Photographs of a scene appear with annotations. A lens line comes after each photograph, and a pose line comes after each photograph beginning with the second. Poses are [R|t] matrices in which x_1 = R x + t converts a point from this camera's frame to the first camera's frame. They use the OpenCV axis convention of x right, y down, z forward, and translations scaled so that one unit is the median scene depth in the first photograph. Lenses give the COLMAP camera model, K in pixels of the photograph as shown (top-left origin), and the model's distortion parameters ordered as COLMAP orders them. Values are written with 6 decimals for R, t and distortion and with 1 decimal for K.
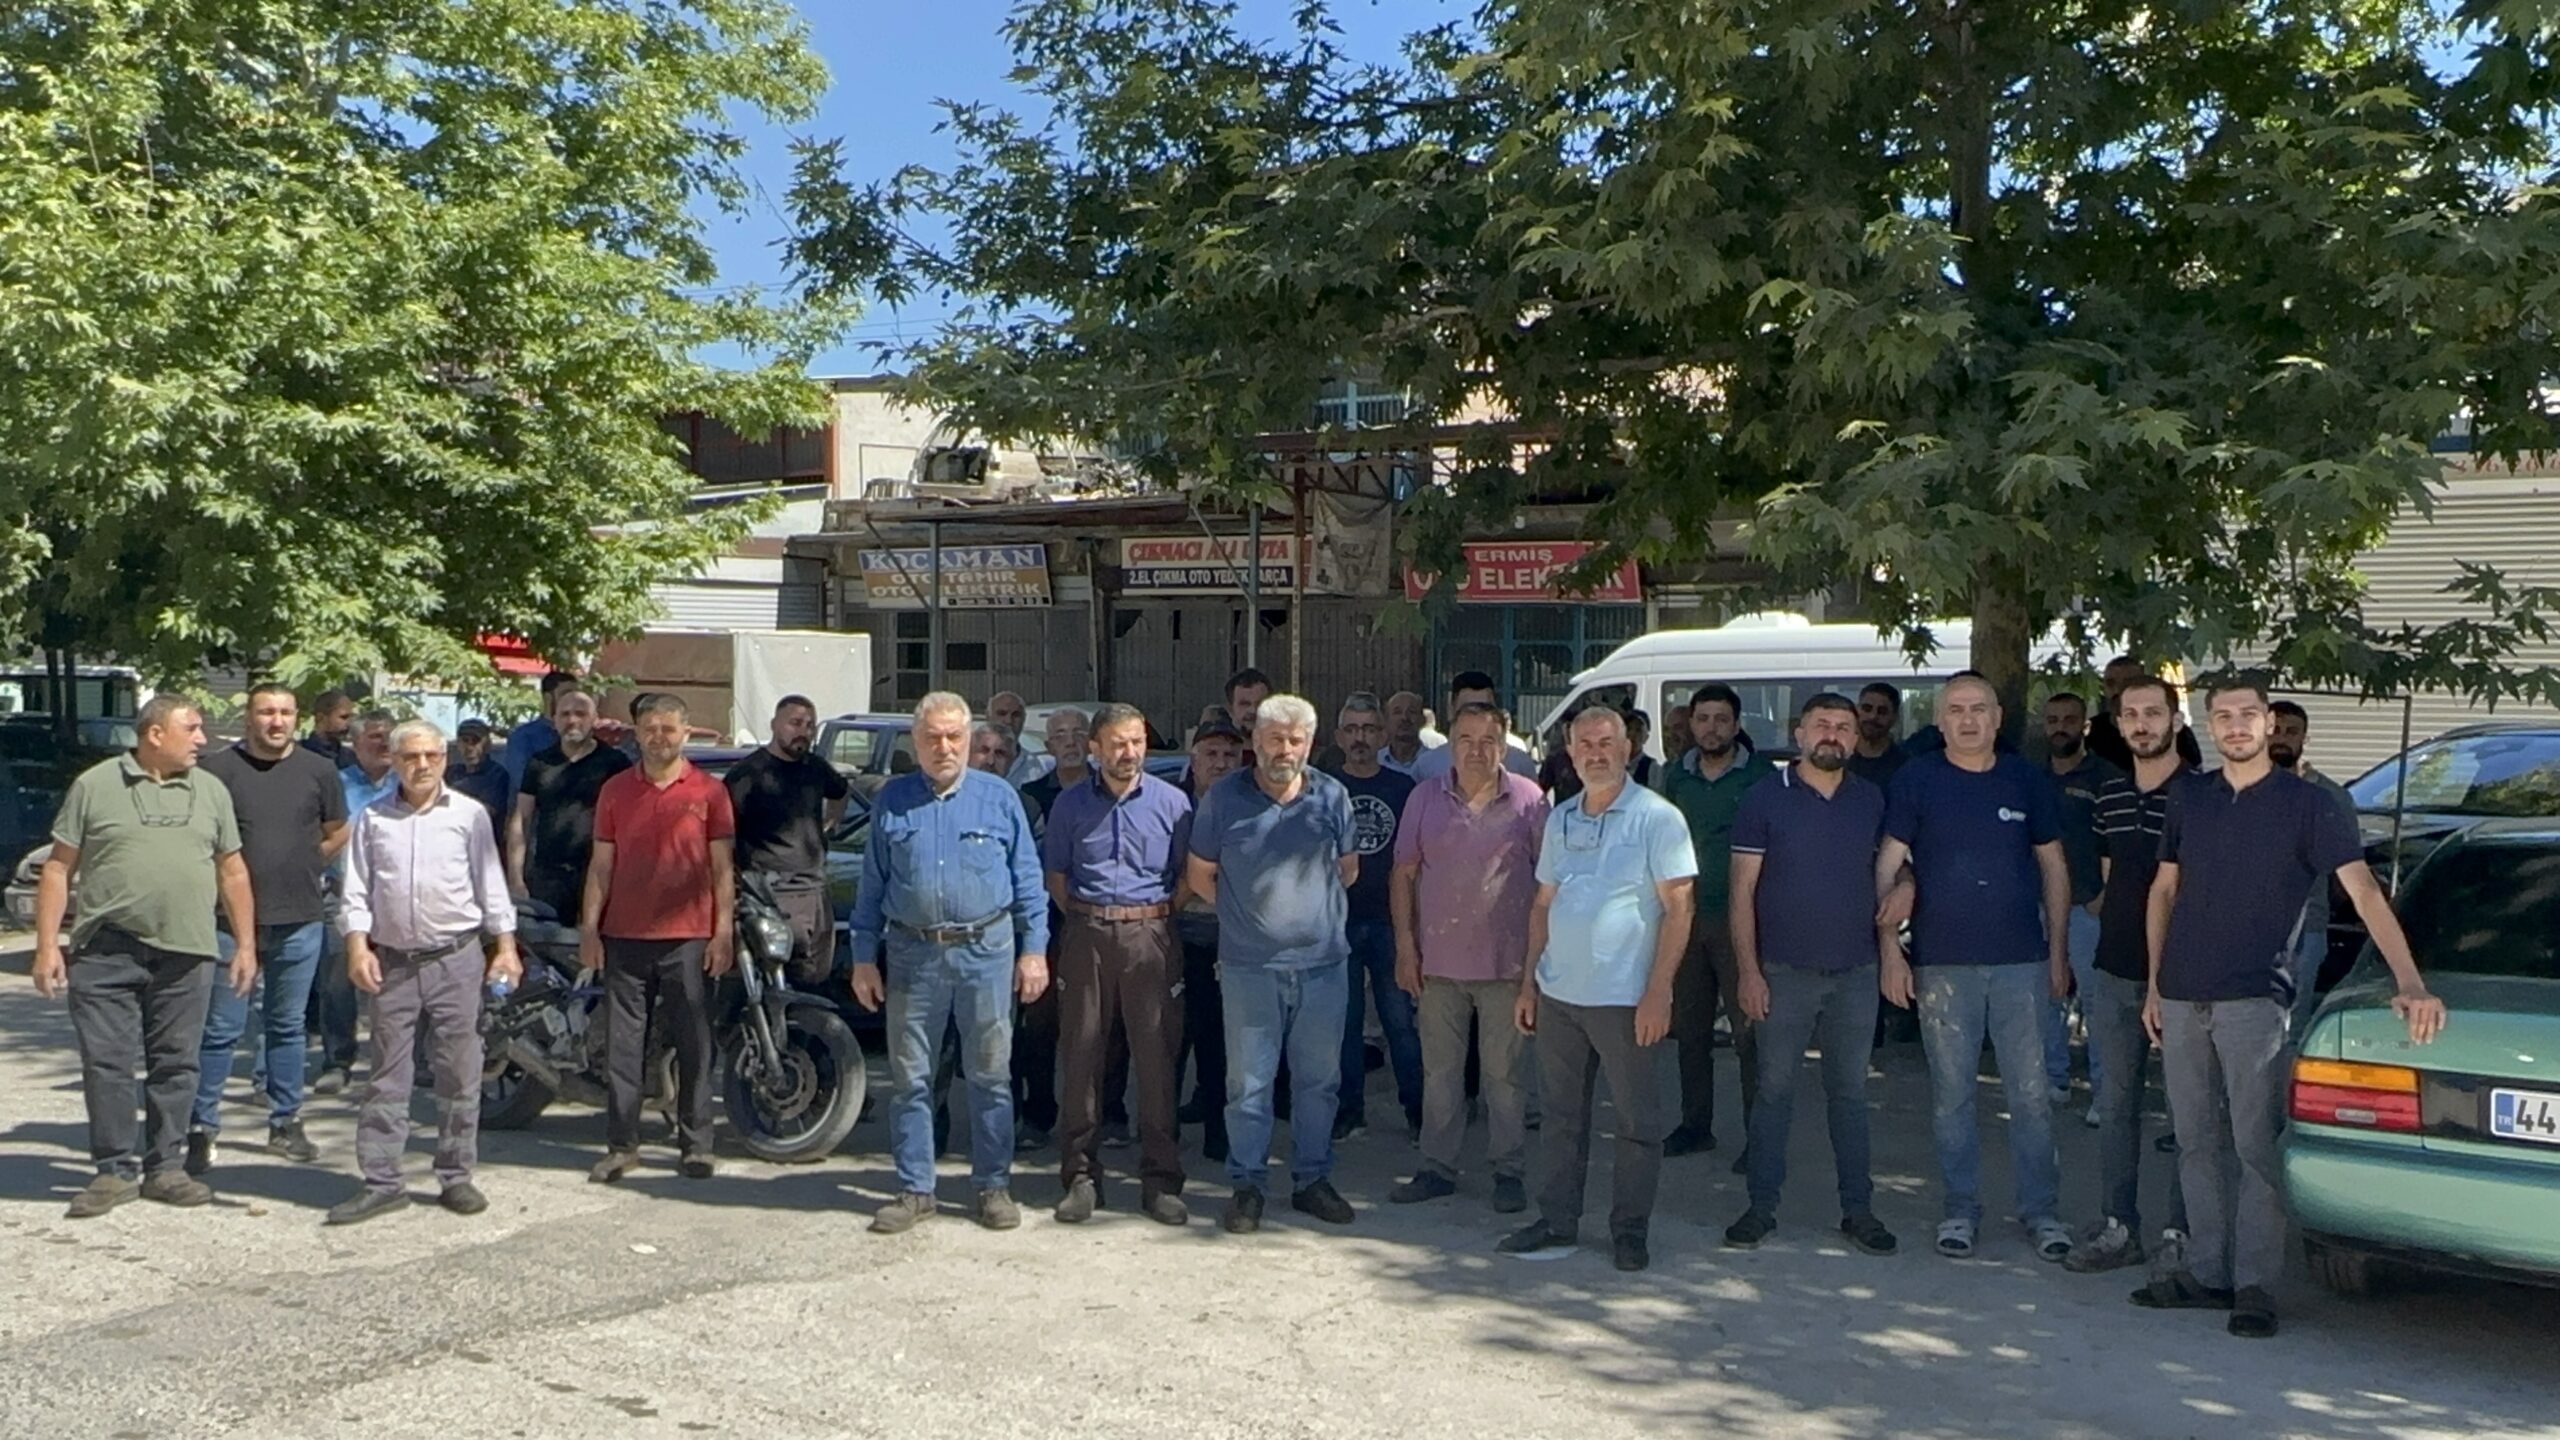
lens RADIAL K [[2127.9, 0, 1278.1], [0, 2127.9, 731.2], [0, 0, 1]] dist [0.012773, 0.004386]
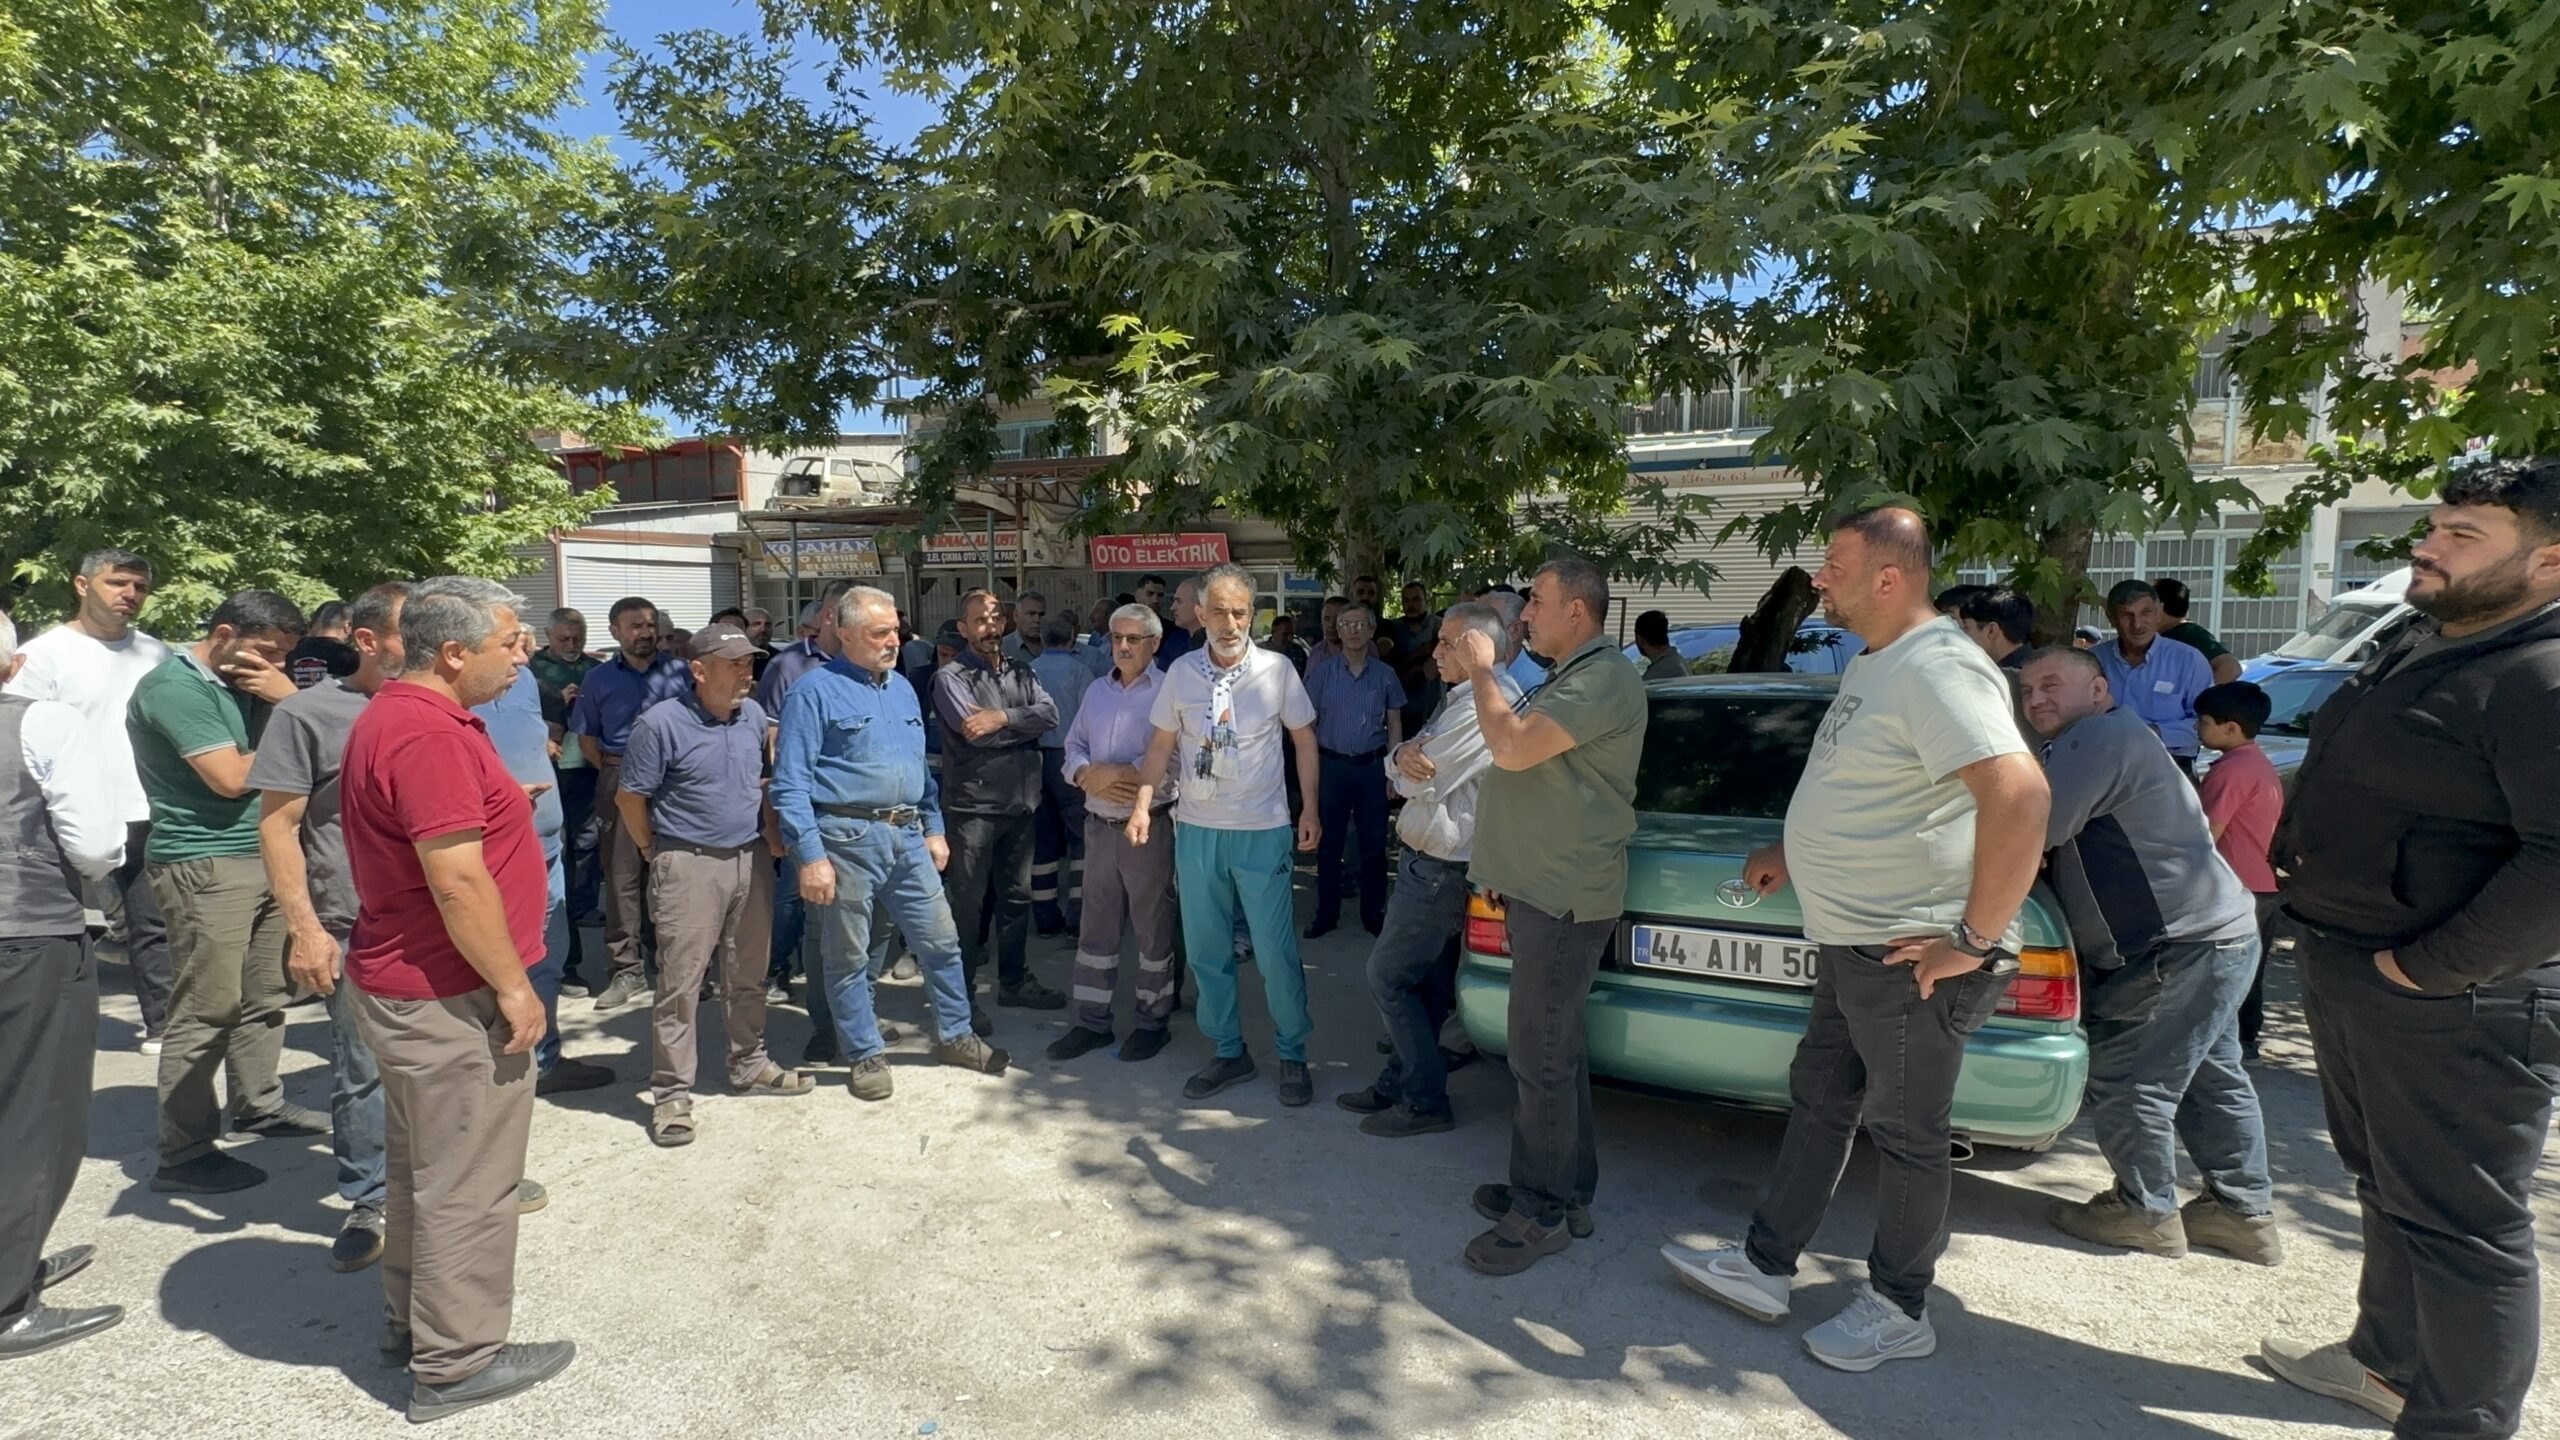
lens RADIAL K [[1203.6, 0, 1283.7], [0, 1203.6, 711.3], [0, 0, 1]] dist [-0.002042, -0.000478]
pose [[0.981618, -0.026219, 0.189049, 0.203105], [0.016602, 0.998495, 0.052272, 0.020720], [-0.190135, -0.048173, 0.980575, 0.319880]]
